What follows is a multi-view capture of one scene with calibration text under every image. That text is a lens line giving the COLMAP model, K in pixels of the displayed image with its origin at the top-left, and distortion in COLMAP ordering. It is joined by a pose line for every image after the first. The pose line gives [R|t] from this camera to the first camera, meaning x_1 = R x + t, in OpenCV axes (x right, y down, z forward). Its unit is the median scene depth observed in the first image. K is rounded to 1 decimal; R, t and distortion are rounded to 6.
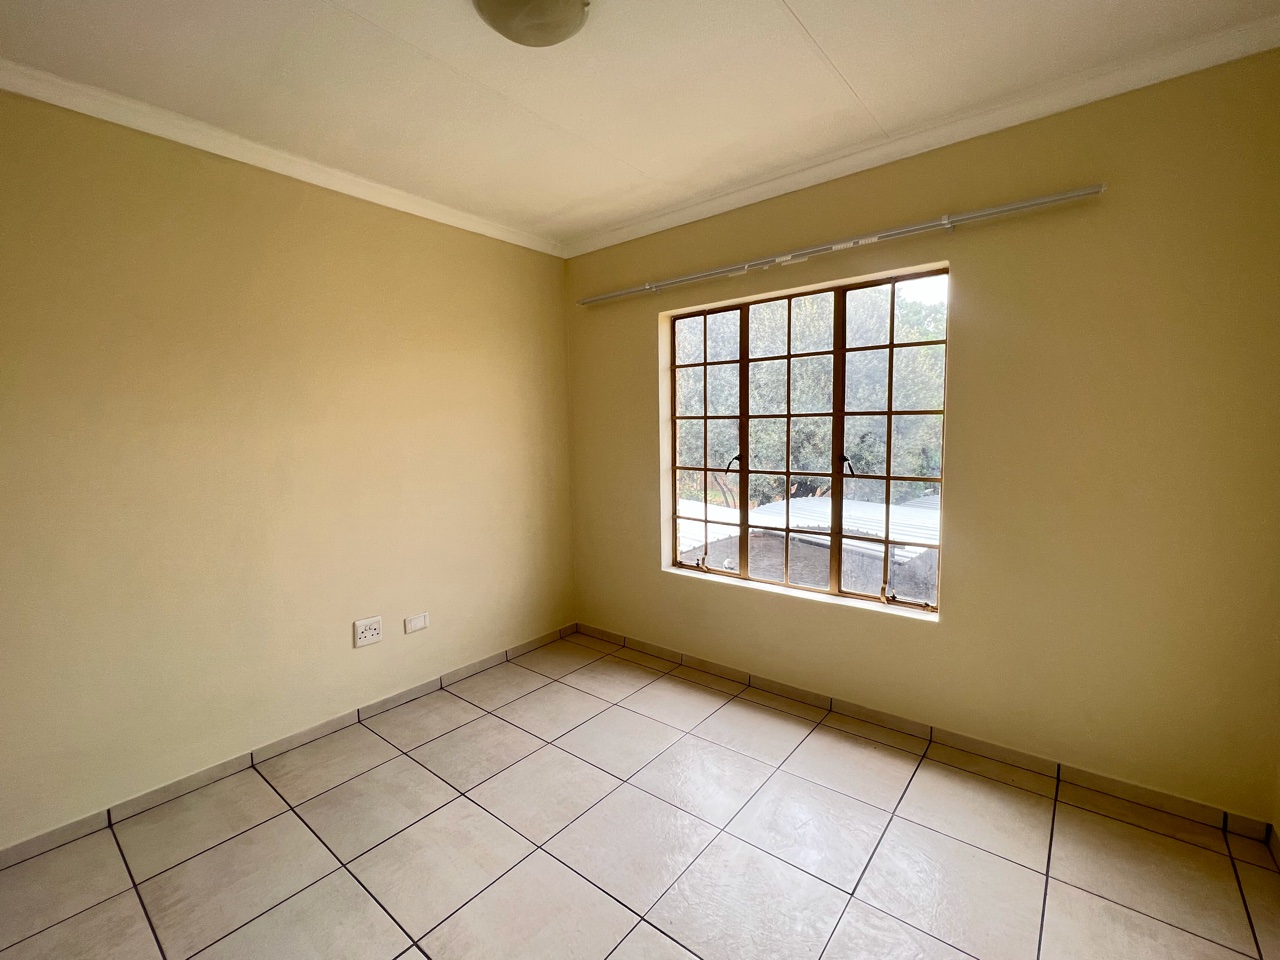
lens RADIAL K [[567.2, 0, 629.1], [0, 567.2, 478.1], [0, 0, 1]] dist [0.000191, -0.000153]
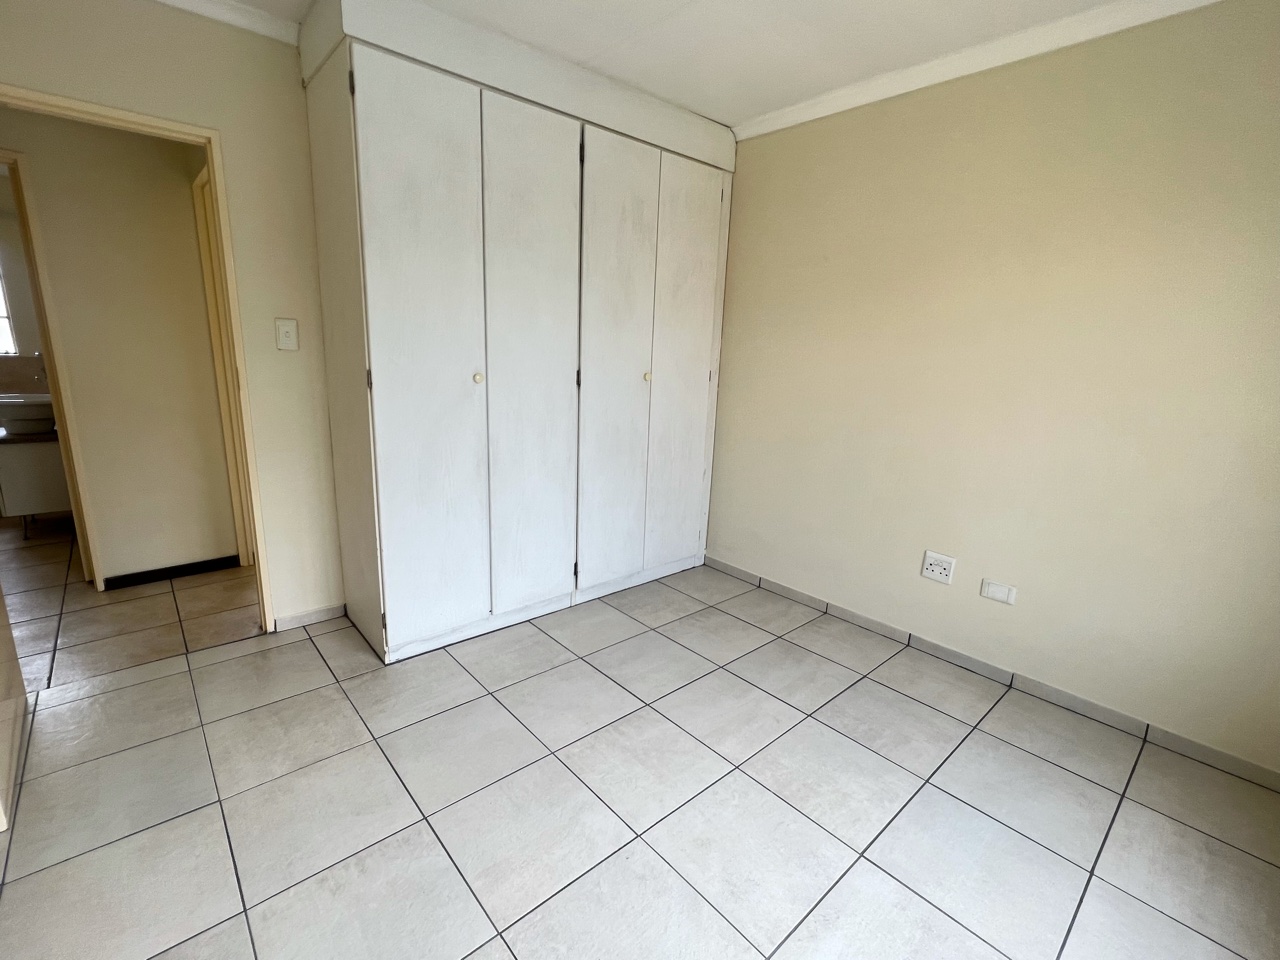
lens RADIAL K [[567.2, 0, 629.1], [0, 567.2, 478.1], [0, 0, 1]] dist [0.000191, -0.000153]
pose [[-0.167500, 0.232479, -0.958070, 0.515086], [-0.115275, 0.960515, 0.253226, -0.054419], [0.979109, 0.152857, -0.134088, 0.621463]]
